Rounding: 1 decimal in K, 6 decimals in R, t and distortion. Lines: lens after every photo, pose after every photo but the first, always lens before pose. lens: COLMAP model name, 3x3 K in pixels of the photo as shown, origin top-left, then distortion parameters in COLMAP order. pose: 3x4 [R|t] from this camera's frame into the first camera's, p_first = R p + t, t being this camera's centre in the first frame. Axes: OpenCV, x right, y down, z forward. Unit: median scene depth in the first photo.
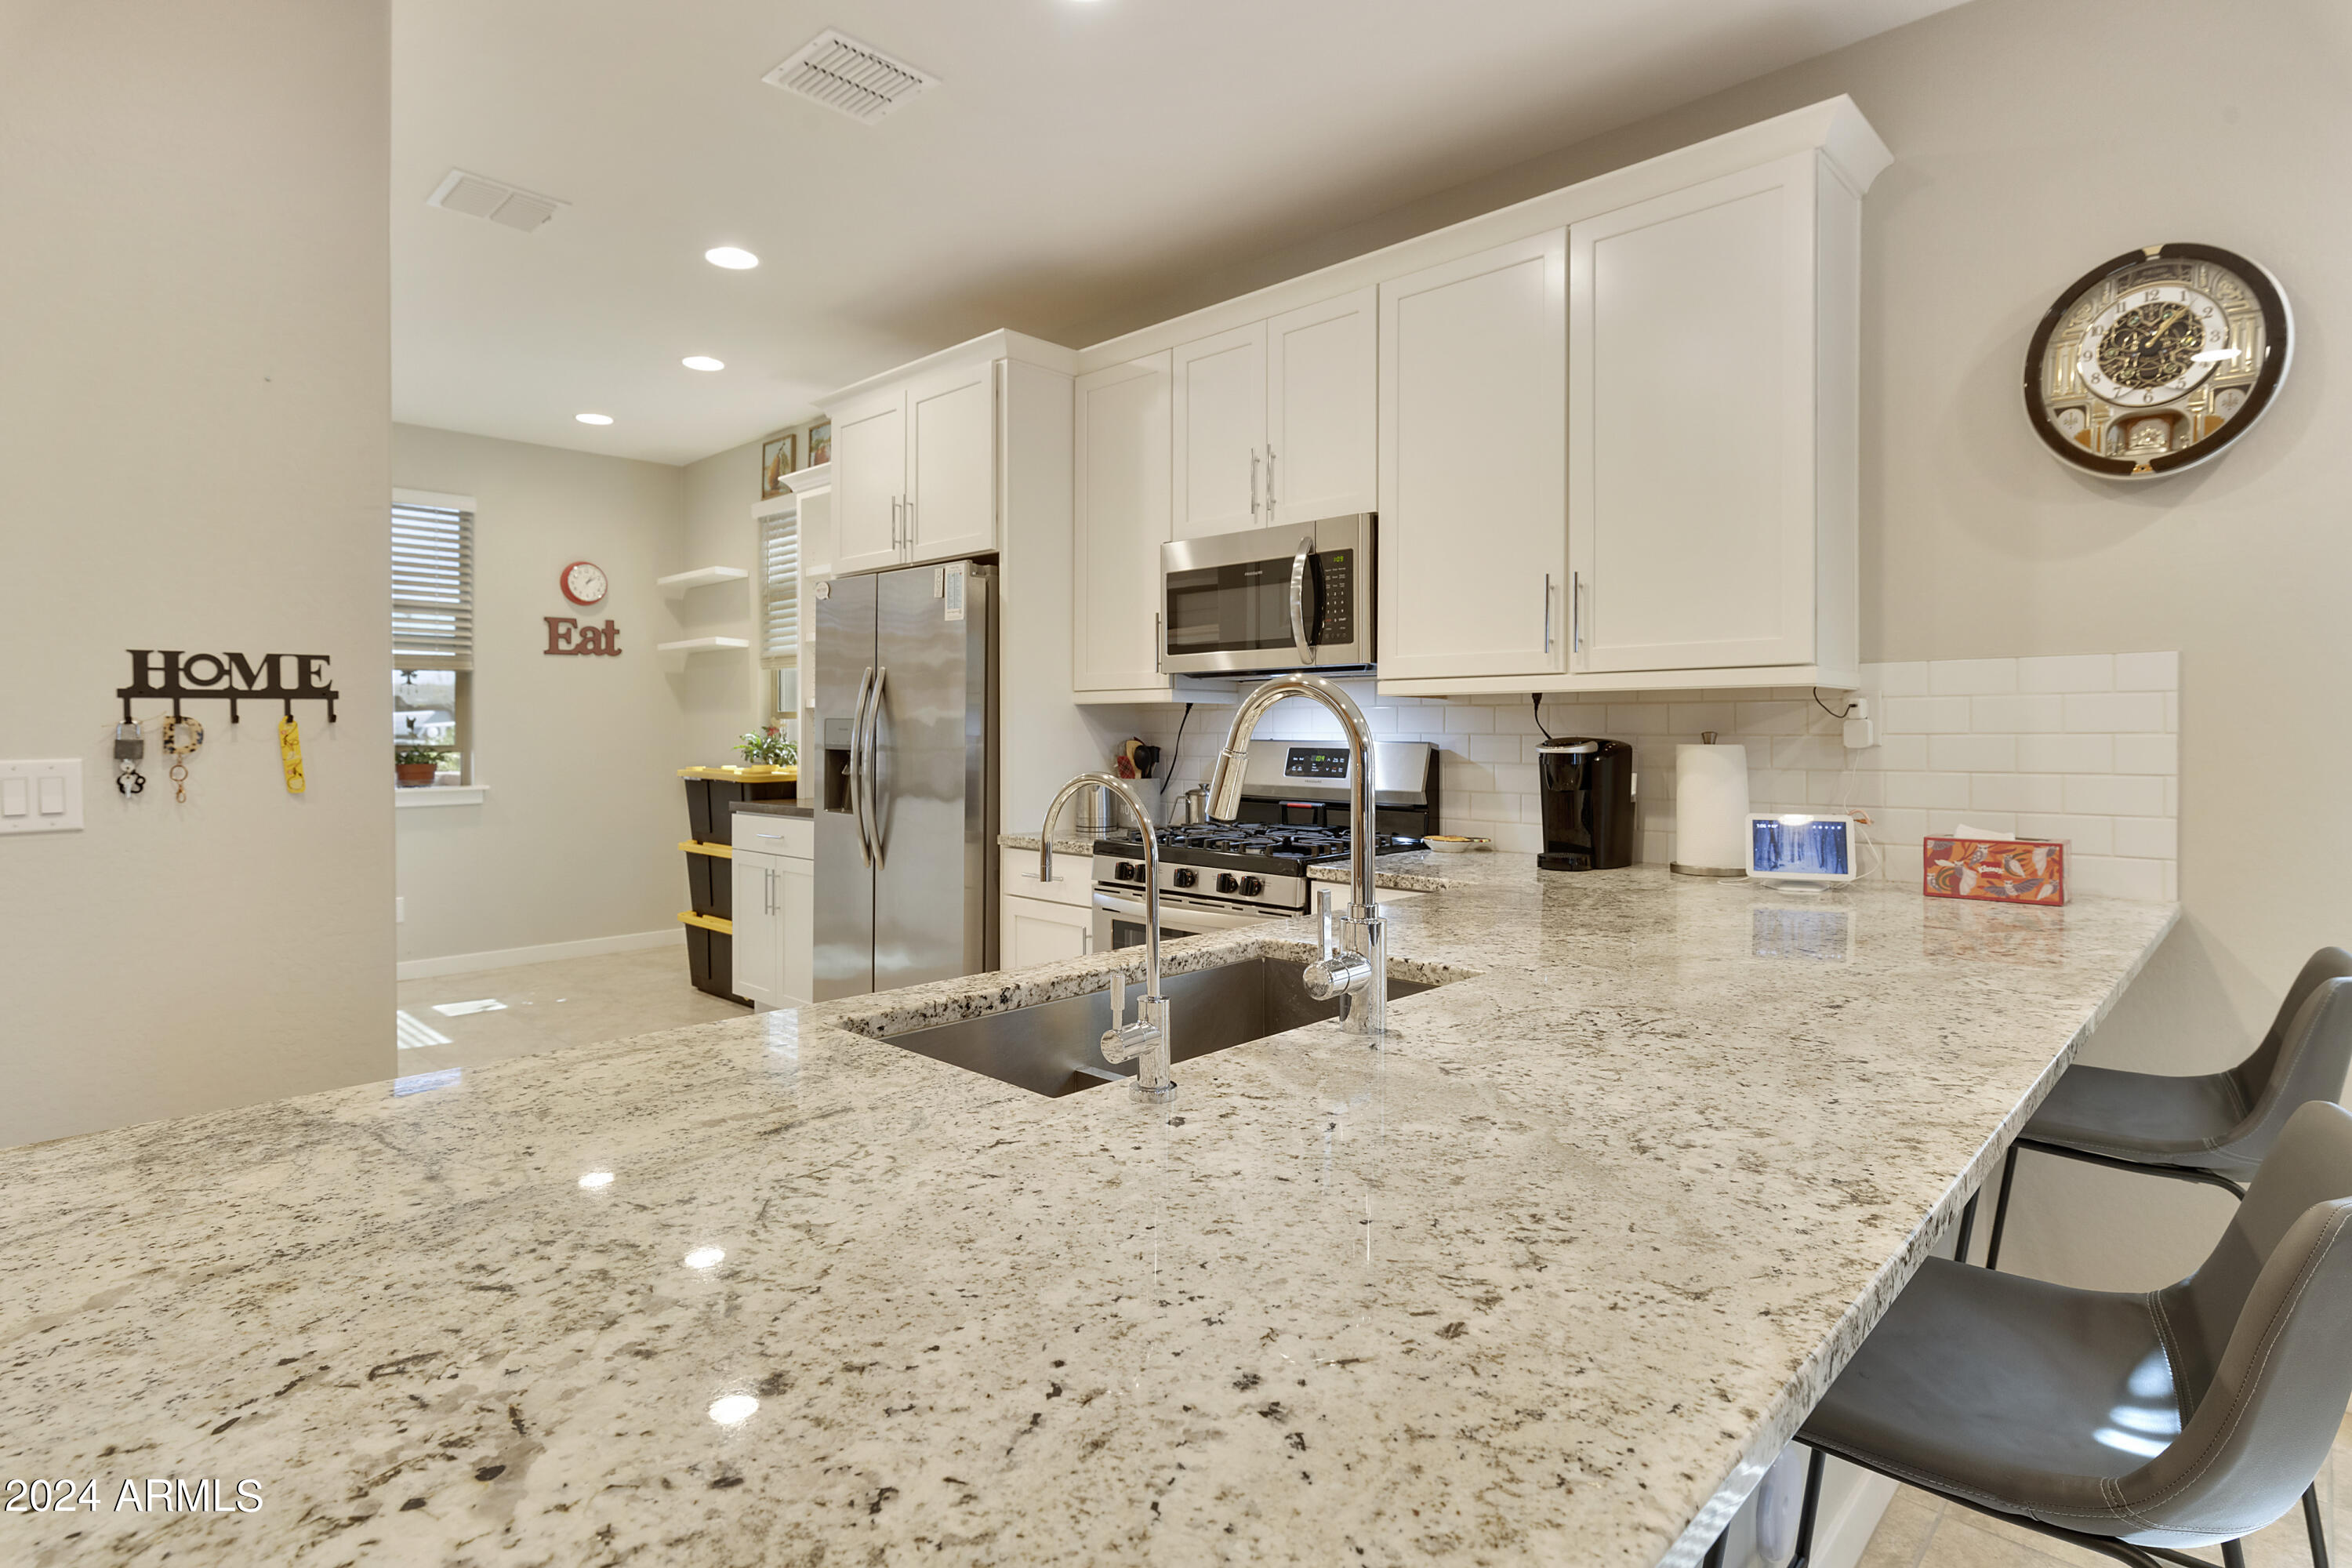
lens RADIAL K [[1200.1, 0, 1188.3], [0, 1200.1, 749.4], [0, 0, 1]] dist [-0.003036, -0.000587]
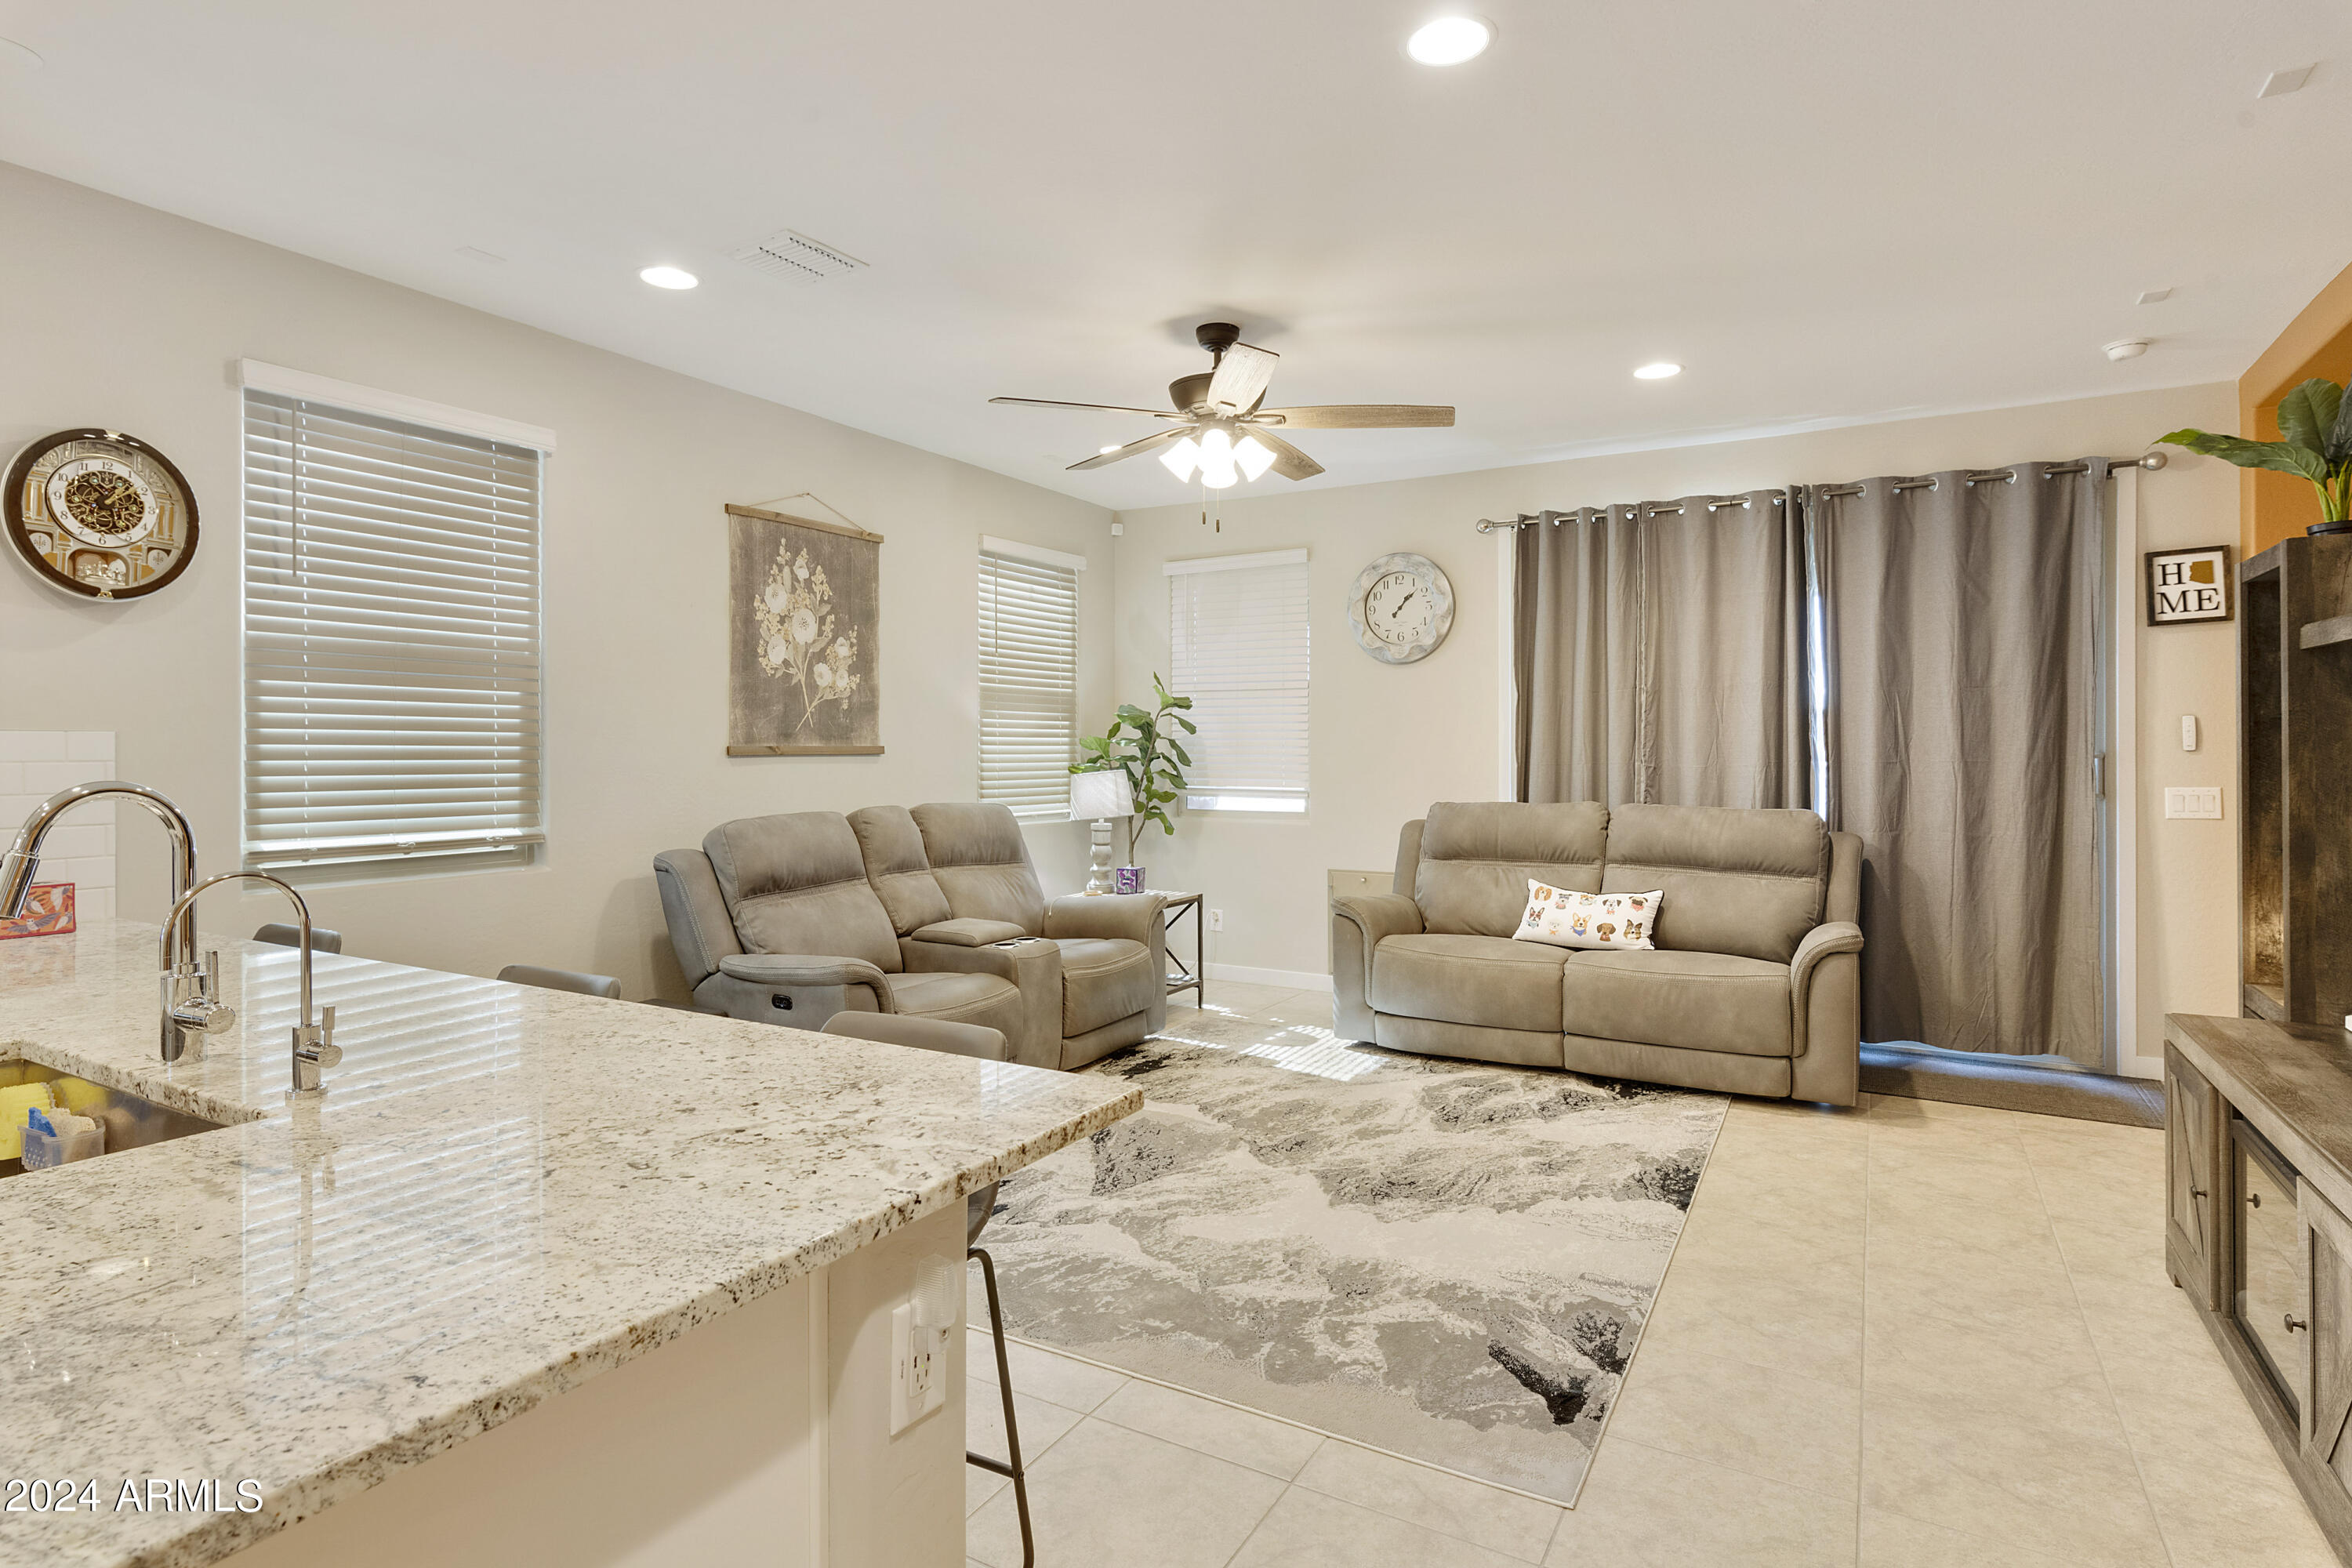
lens RADIAL K [[1200.1, 0, 1158.2], [0, 1200.1, 755.1], [0, 0, 1]] dist [-0.003036, -0.000587]
pose [[-0.218474, -0.004974, 0.975830, -0.590368], [0.014246, 0.999864, 0.008286, -0.039444], [-0.975739, 0.015712, -0.218373, 0.118808]]
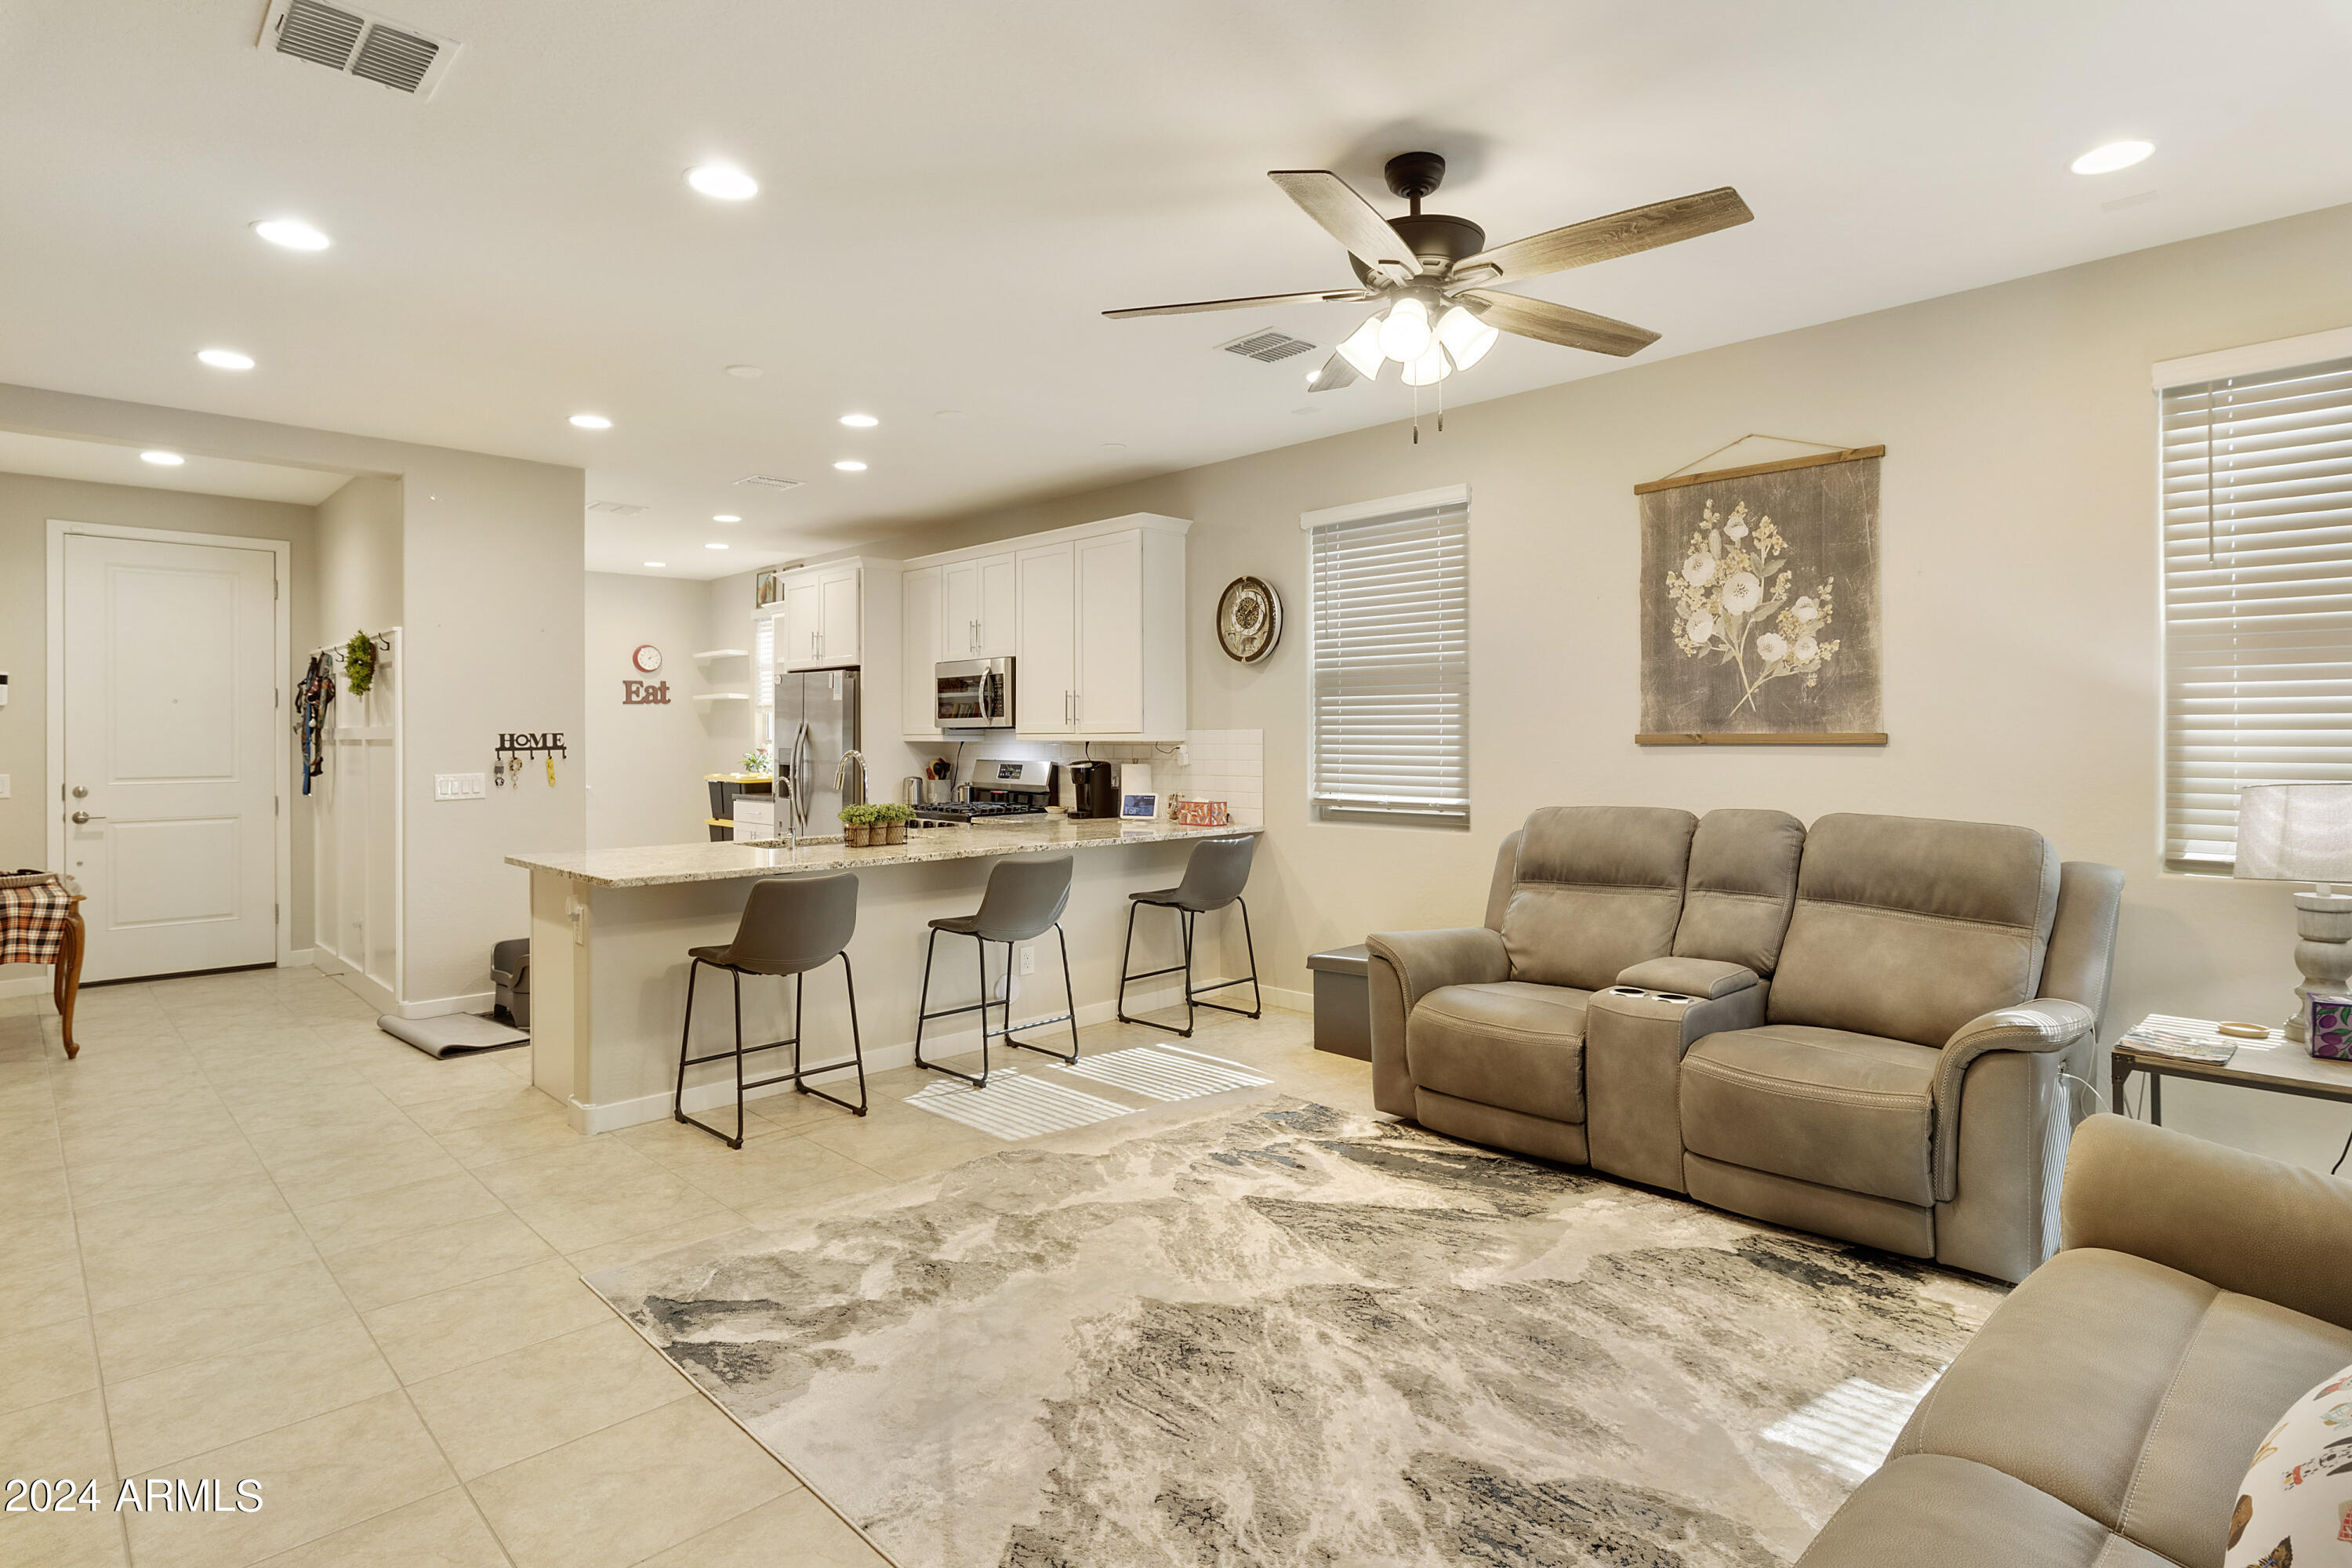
lens RADIAL K [[1200.1, 0, 1200.6], [0, 1200.1, 743.3], [0, 0, 1]] dist [-0.003036, -0.000587]
pose [[0.999697, -0.003132, -0.024404, 0.596856], [0.002929, 0.999961, -0.008359, -0.023299], [0.024430, 0.008285, 0.999667, -1.270583]]
